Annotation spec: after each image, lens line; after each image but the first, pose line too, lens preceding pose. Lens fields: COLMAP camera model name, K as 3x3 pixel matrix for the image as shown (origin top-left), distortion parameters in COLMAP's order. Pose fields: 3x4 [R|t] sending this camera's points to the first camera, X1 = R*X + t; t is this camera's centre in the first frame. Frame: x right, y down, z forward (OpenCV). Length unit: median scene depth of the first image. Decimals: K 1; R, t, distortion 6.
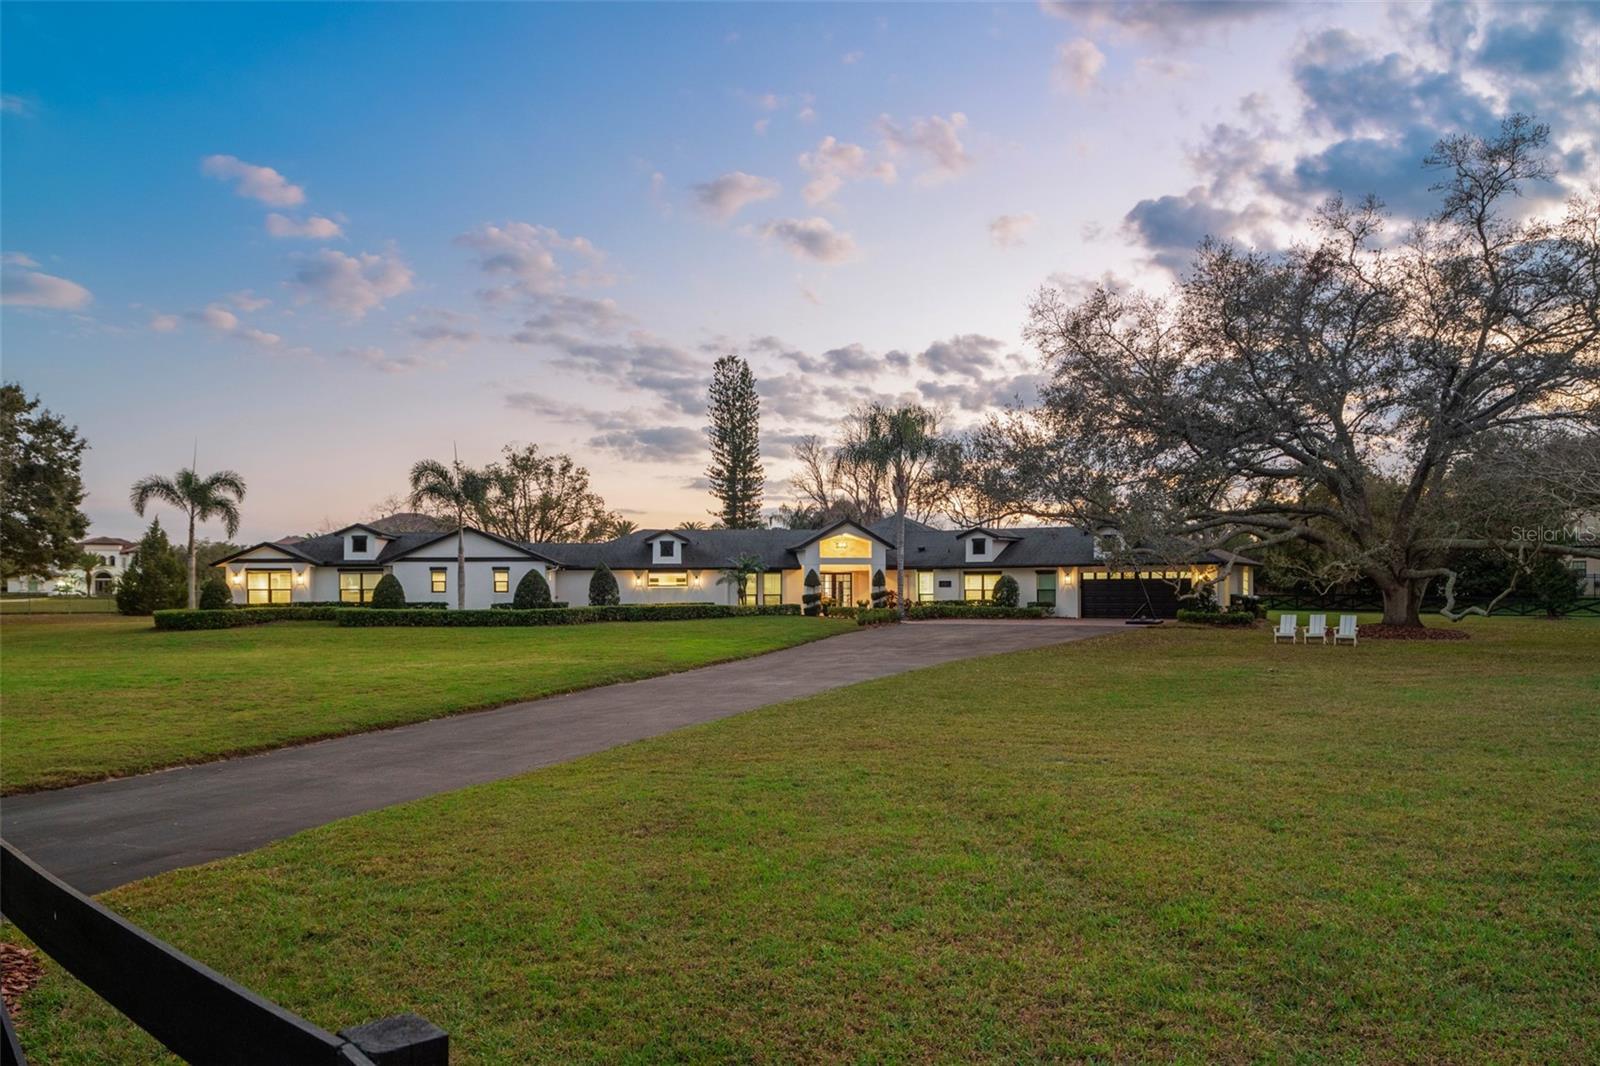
lens RADIAL K [[1167.6, 0, 796.8], [0, 1167.6, 562.1], [0, 0, 1]] dist [0.003709, -0.028136]
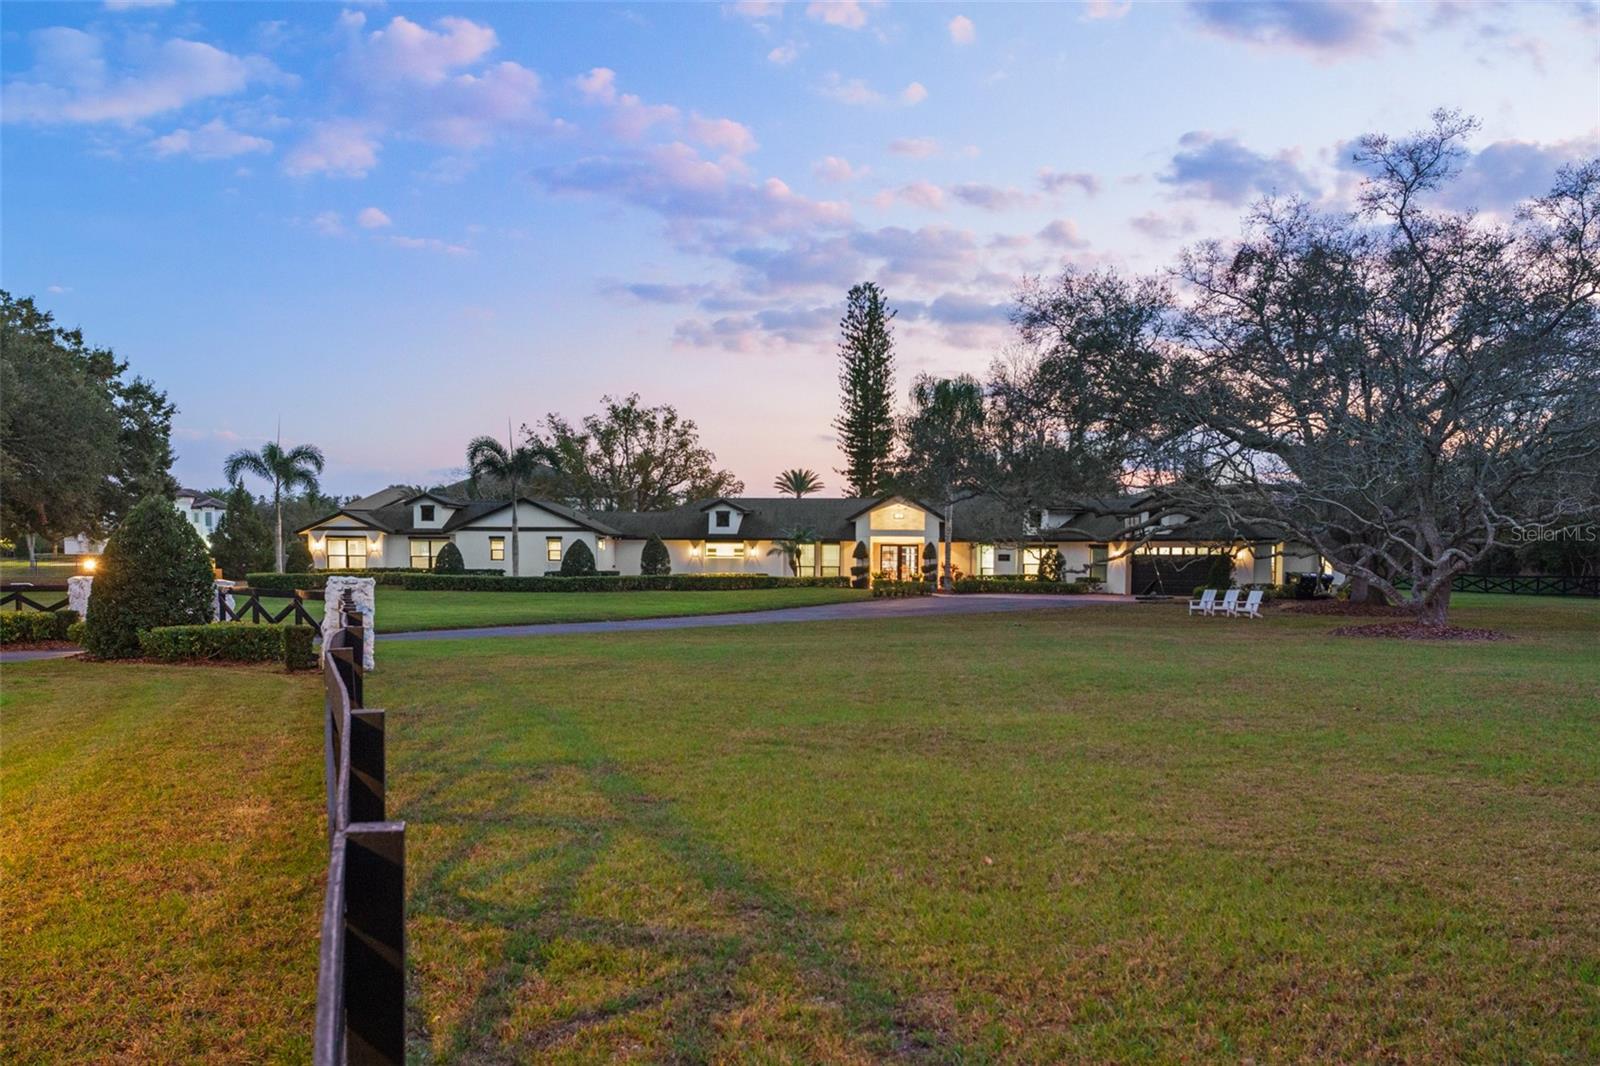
lens RADIAL K [[1792.6, 0, 799.4], [0, 1792.6, 647.6], [0, 0, 1]] dist [-0.017127, 0.530287]
pose [[0.981015, 0.021043, -0.192787, 0.261929], [-0.007188, 0.997358, 0.072285, -0.013586], [0.193799, -0.069527, 0.978574, -0.511166]]
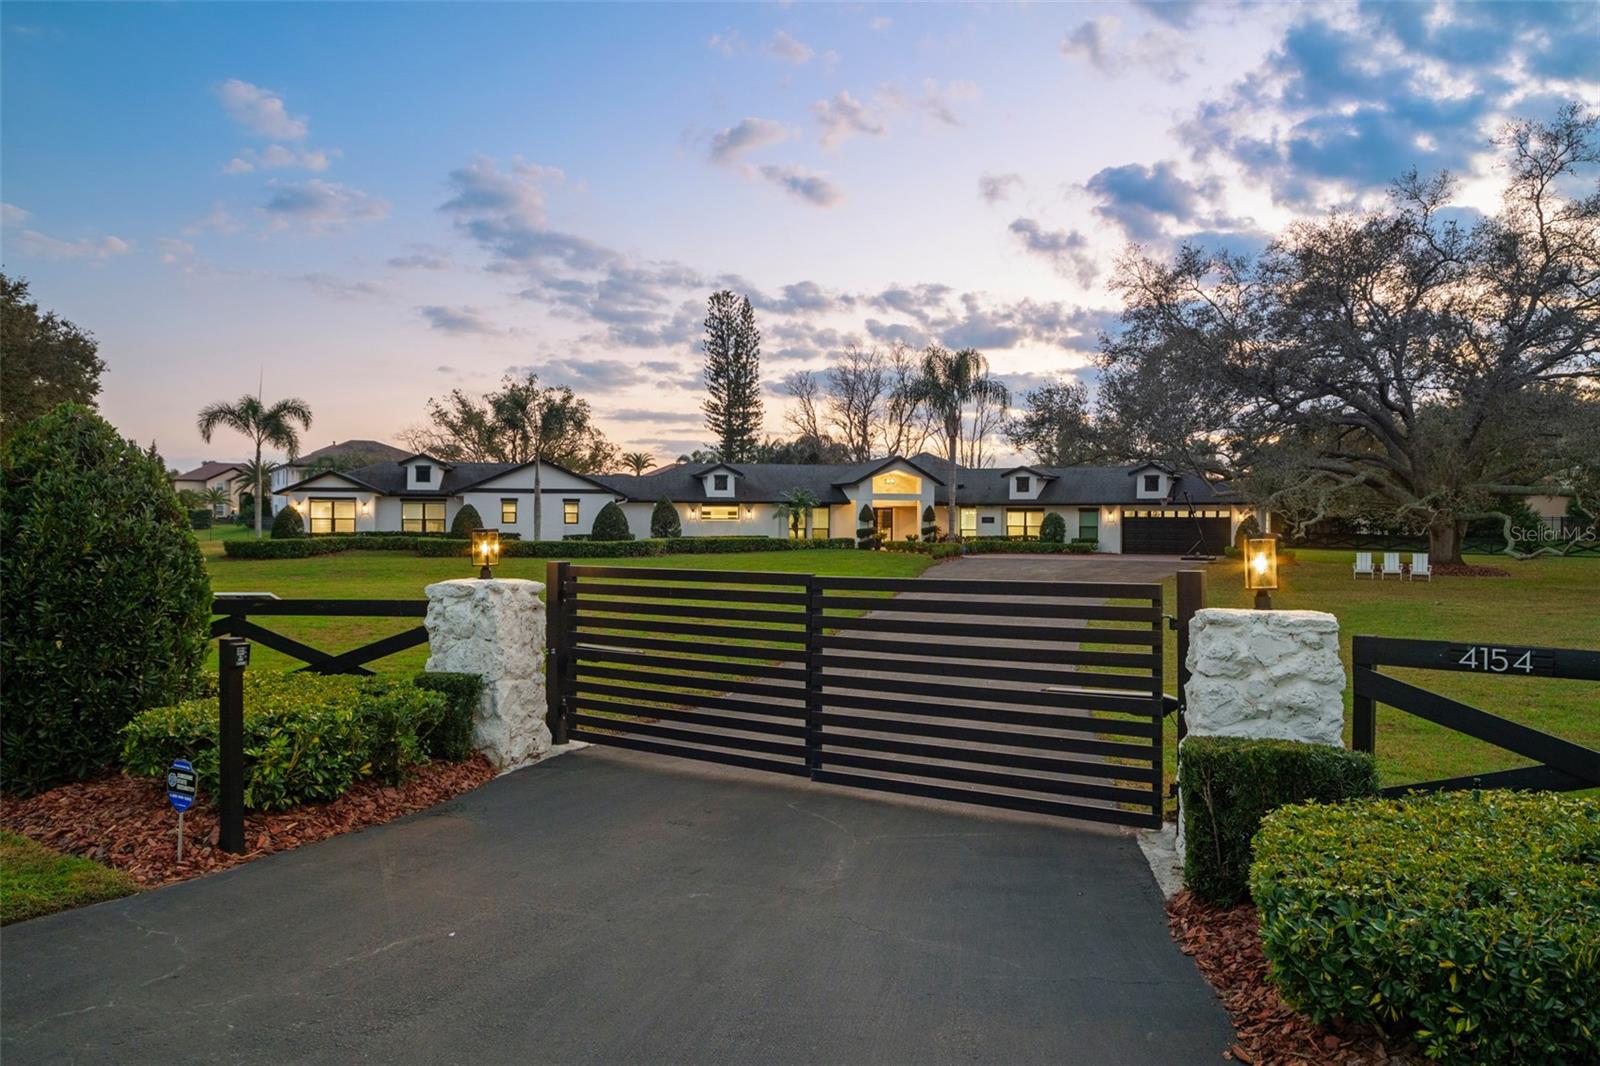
lens RADIAL K [[1164.9, 0, 802.9], [0, 1164.9, 507.7], [0, 0, 1]] dist [-0.012242, -0.009423]
pose [[0.995700, 0.011491, 0.091922, -0.140769], [-0.012554, 0.999861, 0.010998, -0.001690], [-0.091783, -0.012104, 0.995706, -0.020846]]
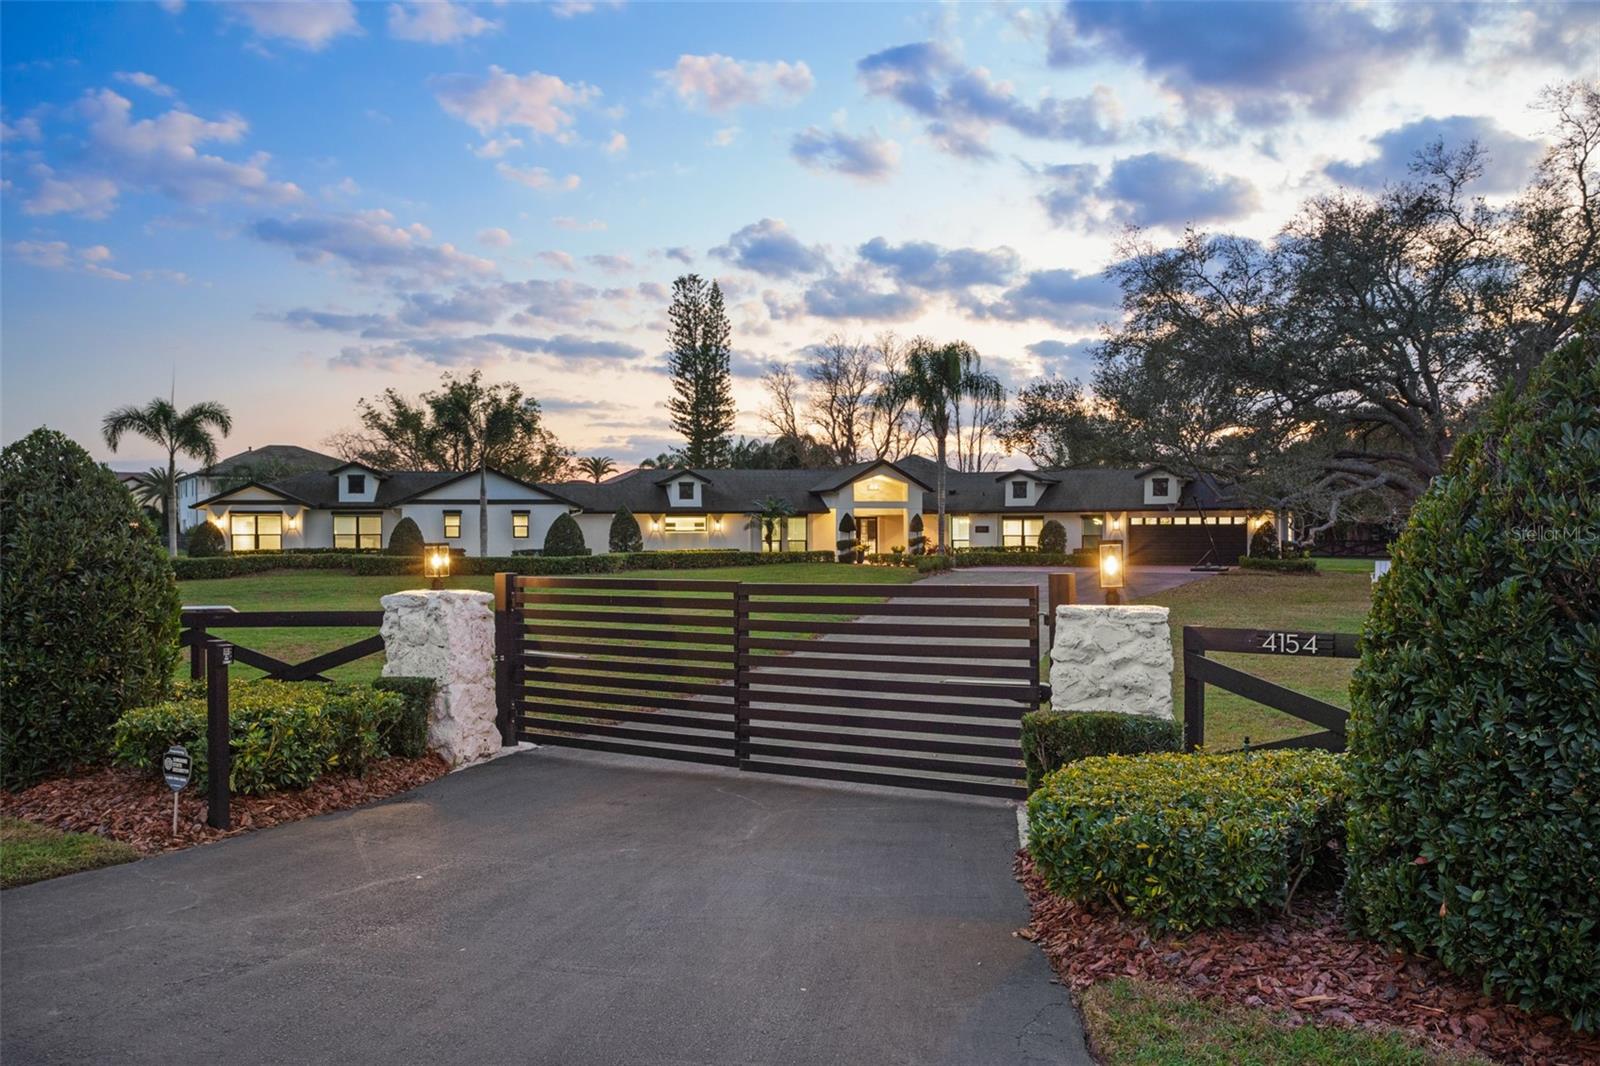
lens RADIAL K [[1337.6, 0, 800.0], [0, 1337.6, 533.0], [0, 0, 1]] dist [-0.023522, 0.112333]
pose [[0.994904, 0.001188, 0.100824, -0.135625], [-0.003525, 0.999729, 0.022997, -0.002729], [-0.100770, -0.023235, 0.994638, -0.063418]]
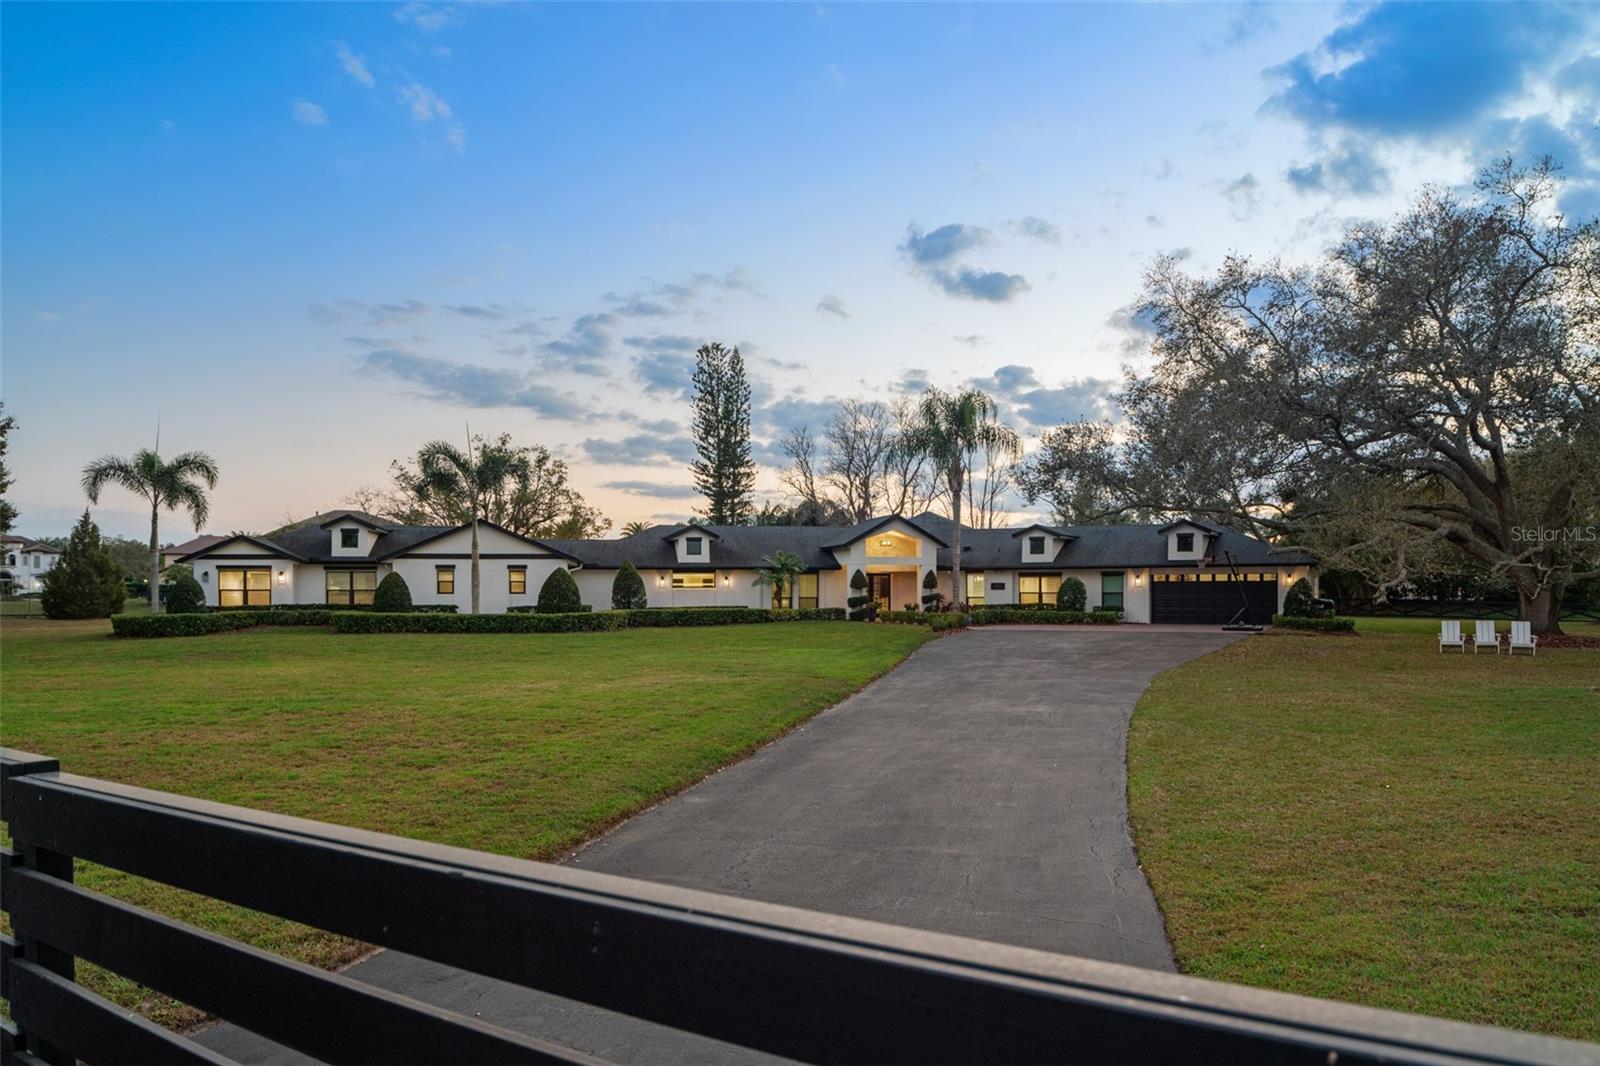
lens RADIAL K [[1161.6, 0, 803.7], [0, 1161.6, 576.4], [0, 0, 1]] dist [-0.013474, -0.008432]
pose [[0.996837, 0.003872, 0.079379, -0.103509], [-0.004613, 0.999947, 0.009156, 0.003453], [-0.079340, -0.009493, 0.996802, 0.107007]]
